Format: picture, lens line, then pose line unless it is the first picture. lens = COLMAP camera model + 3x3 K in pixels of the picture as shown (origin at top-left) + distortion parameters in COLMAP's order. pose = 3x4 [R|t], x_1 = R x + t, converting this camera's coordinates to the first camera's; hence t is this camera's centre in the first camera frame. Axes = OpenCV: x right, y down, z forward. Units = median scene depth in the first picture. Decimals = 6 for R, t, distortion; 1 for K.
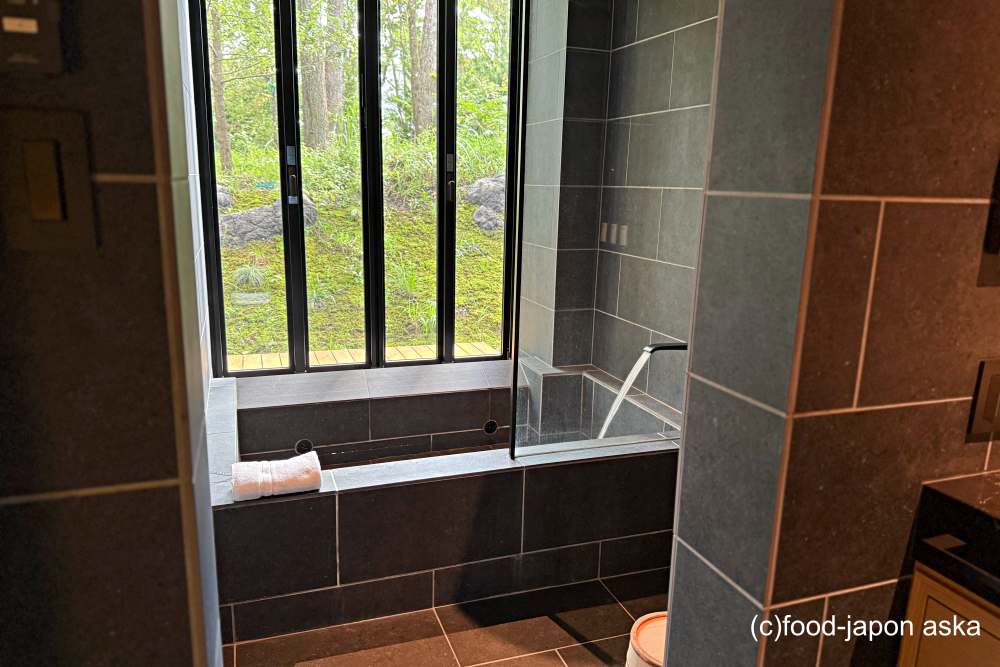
lens RADIAL K [[701.4, 0, 500.2], [0, 701.4, 332.9], [0, 0, 1]] dist [0.043097, -0.040273]
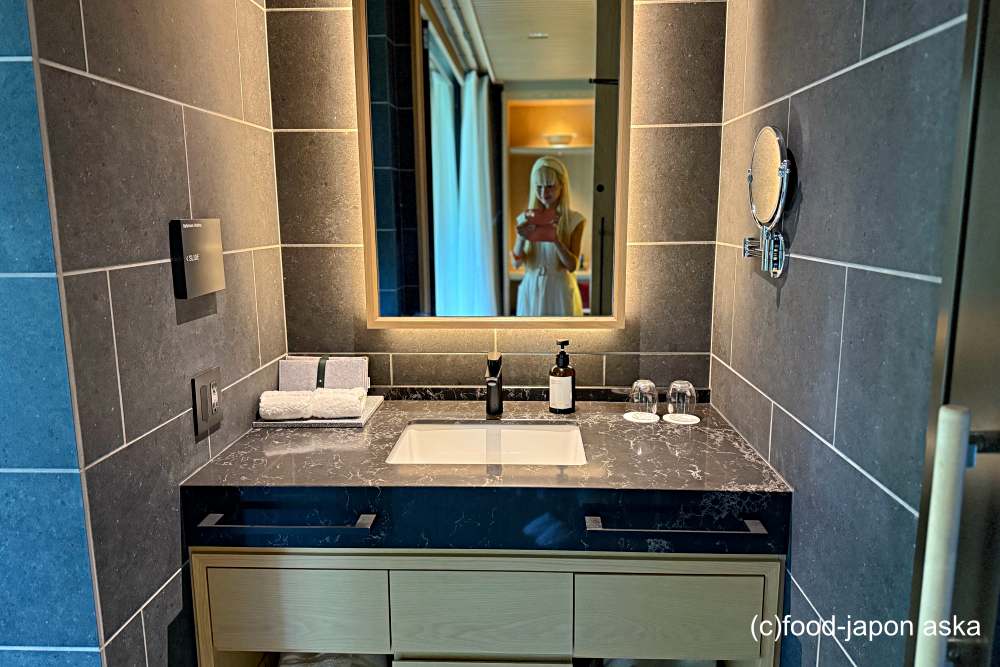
lens RADIAL K [[701.4, 0, 500.2], [0, 701.4, 333.7], [0, 0, 1]] dist [0.043097, -0.040273]
pose [[0.394336, -0.185092, 0.900134, -0.272590], [0.210485, 0.971659, 0.107589, -0.066759], [-0.894536, 0.147039, 0.422119, -0.075027]]
